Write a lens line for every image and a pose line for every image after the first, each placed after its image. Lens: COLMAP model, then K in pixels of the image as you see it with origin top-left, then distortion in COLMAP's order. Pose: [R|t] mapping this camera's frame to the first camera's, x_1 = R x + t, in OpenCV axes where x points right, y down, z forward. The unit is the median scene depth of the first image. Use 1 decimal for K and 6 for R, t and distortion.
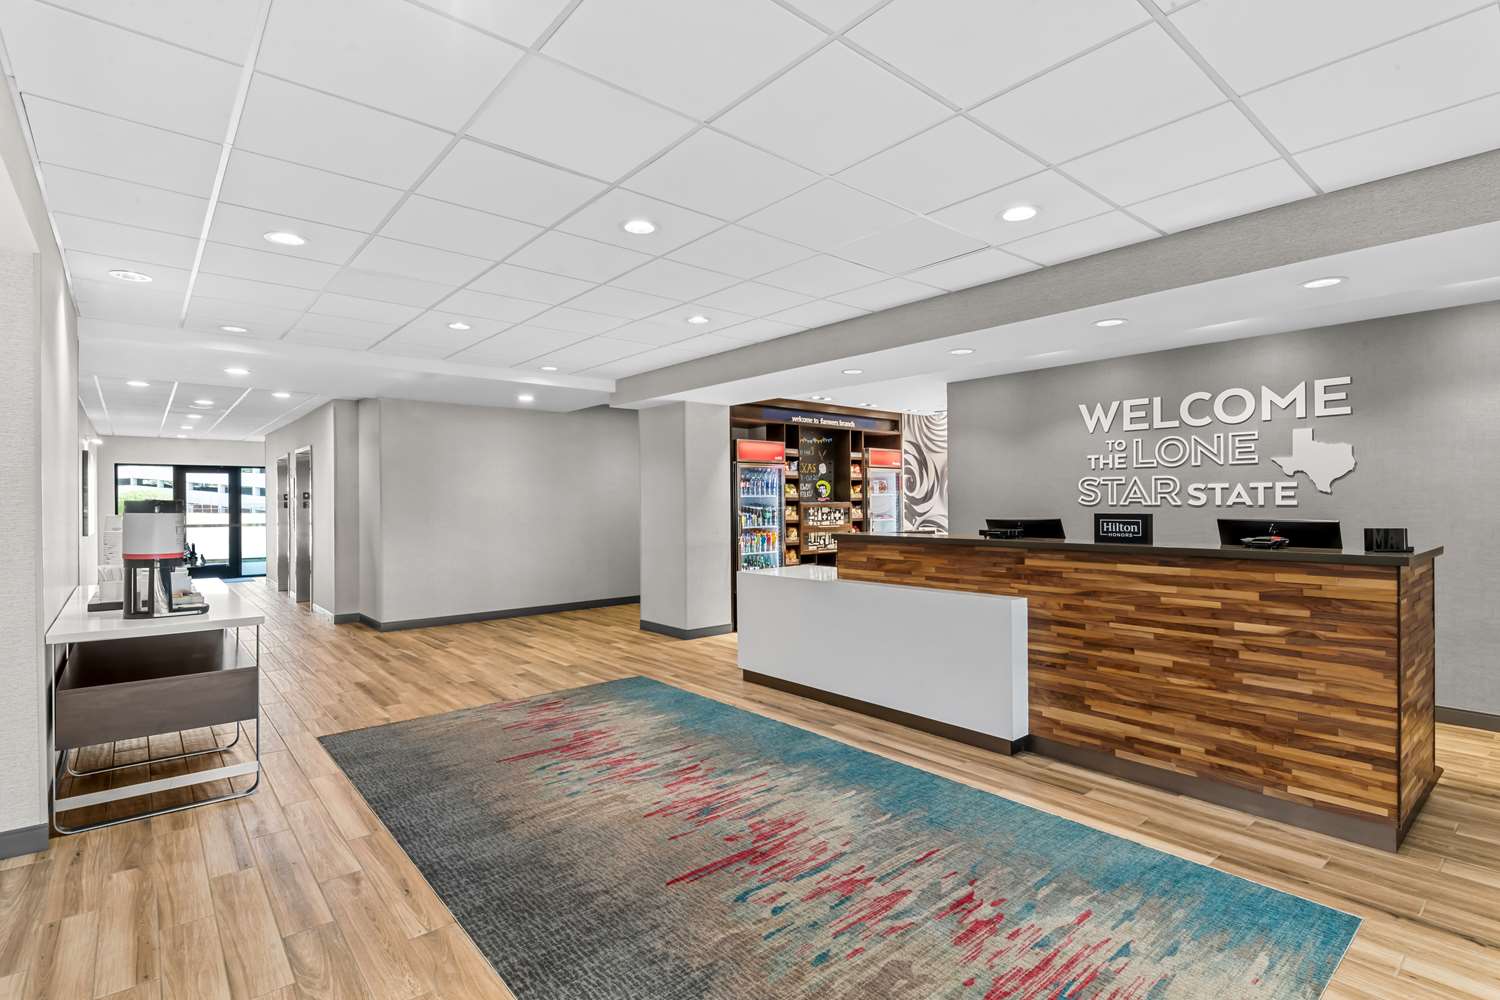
lens RADIAL K [[721.4, 0, 745.4], [0, 721.4, 502.7], [0, 0, 1]] dist [0.013228, -0.006530]
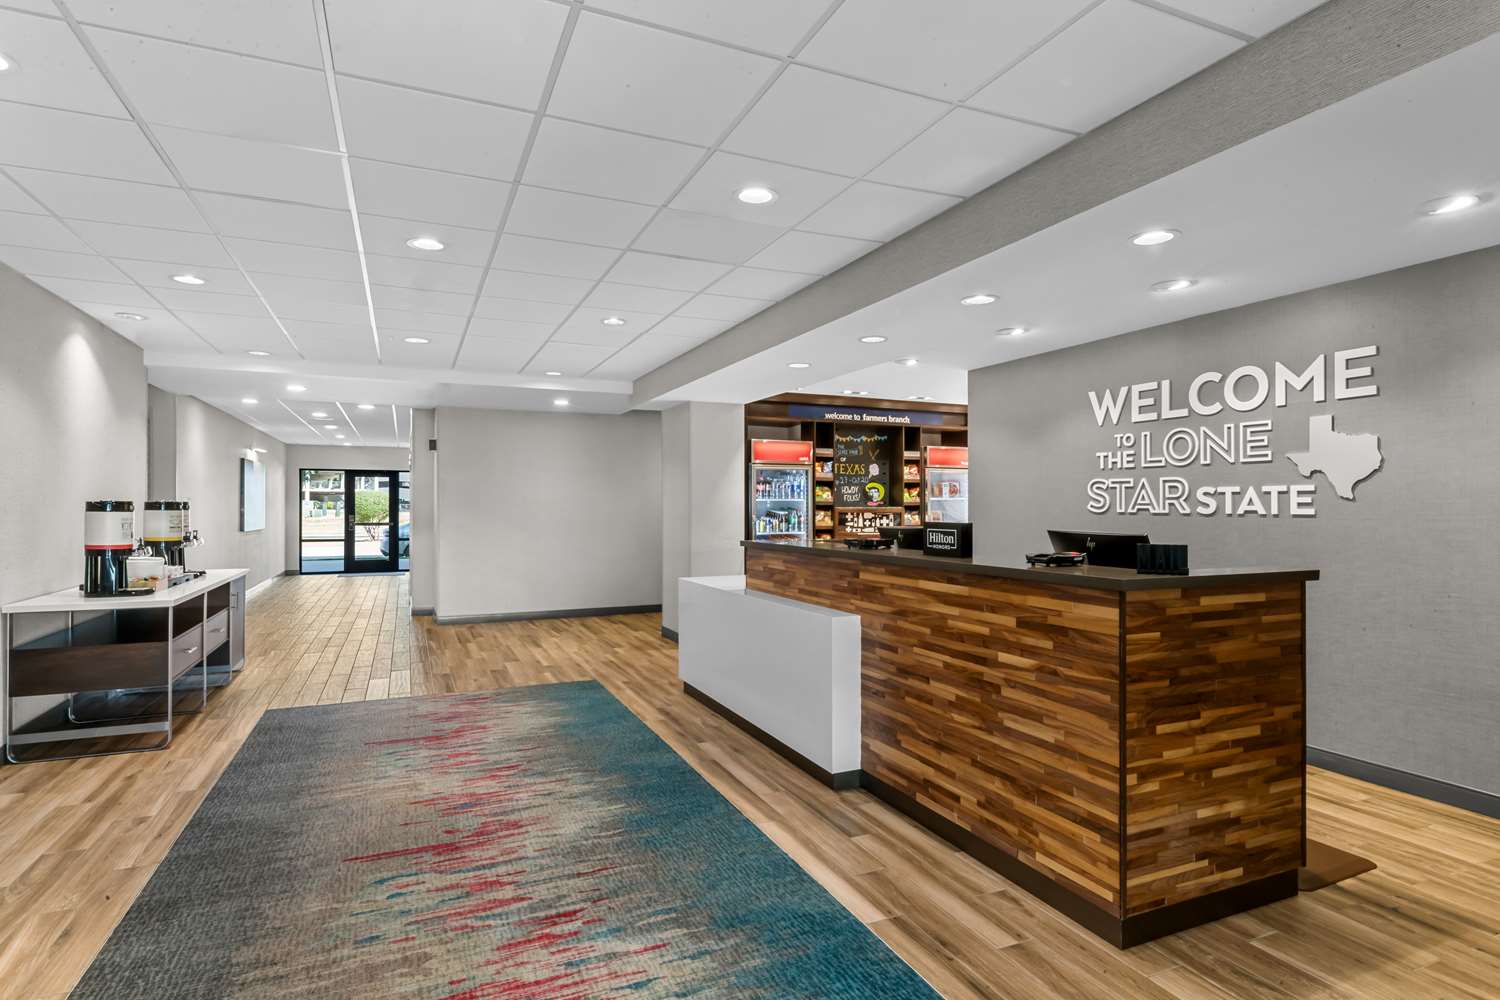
lens RADIAL K [[787.0, 0, 750.8], [0, 787.0, 498.6], [0, 0, 1]] dist [0.010677, -0.003581]
pose [[0.957568, 0.003975, -0.288180, 0.581713], [-0.006628, 0.999944, -0.008233, -0.004092], [0.288131, 0.009794, 0.957541, 0.030539]]
